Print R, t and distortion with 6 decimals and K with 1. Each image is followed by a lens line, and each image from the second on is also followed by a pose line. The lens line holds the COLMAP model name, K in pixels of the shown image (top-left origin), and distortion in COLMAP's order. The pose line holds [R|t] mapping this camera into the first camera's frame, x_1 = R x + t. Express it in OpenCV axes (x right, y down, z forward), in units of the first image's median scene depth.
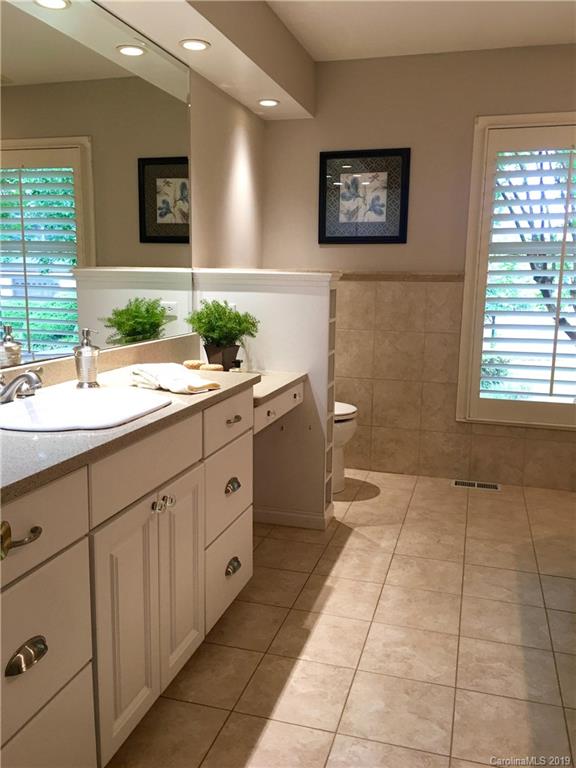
lens RADIAL K [[651.5, 0, 287.7], [0, 651.5, 391.9], [0, 0, 1]] dist [0.025418, 0.005529]
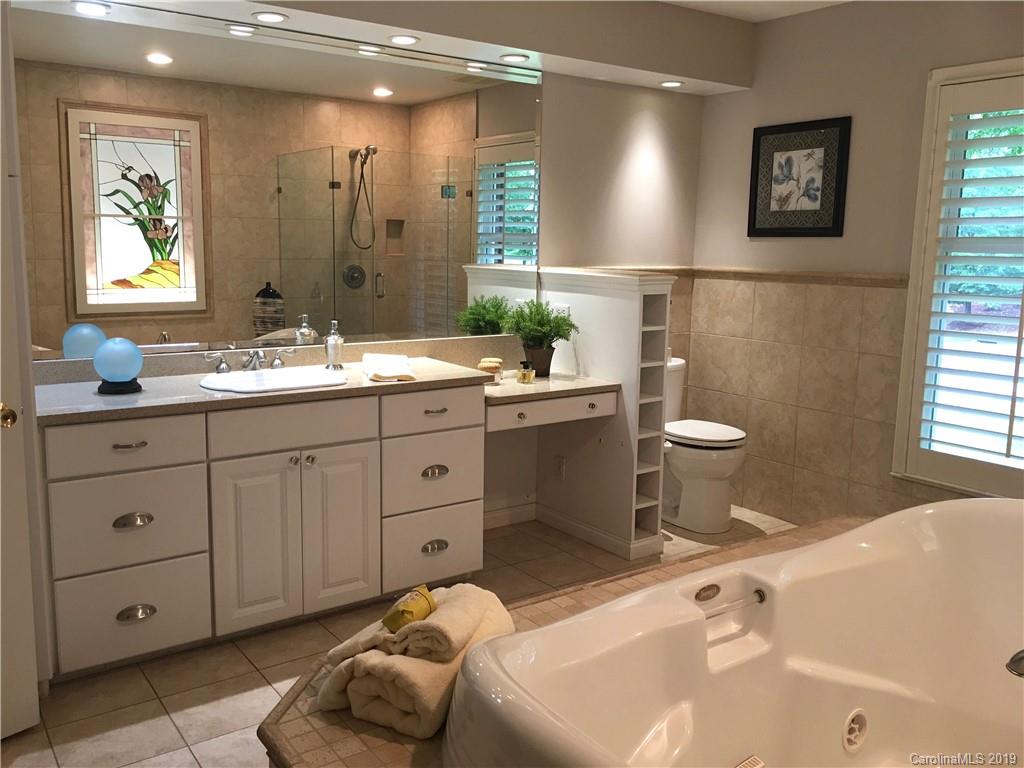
lens RADIAL K [[868.6, 0, 505.2], [0, 868.6, 377.9], [0, 0, 1]] dist [0.025418, 0.005529]
pose [[0.792183, 0.096049, -0.602678, 0.512776], [-0.115944, 0.993238, 0.005892, -0.020508], [0.599169, 0.065210, 0.797962, -0.058870]]
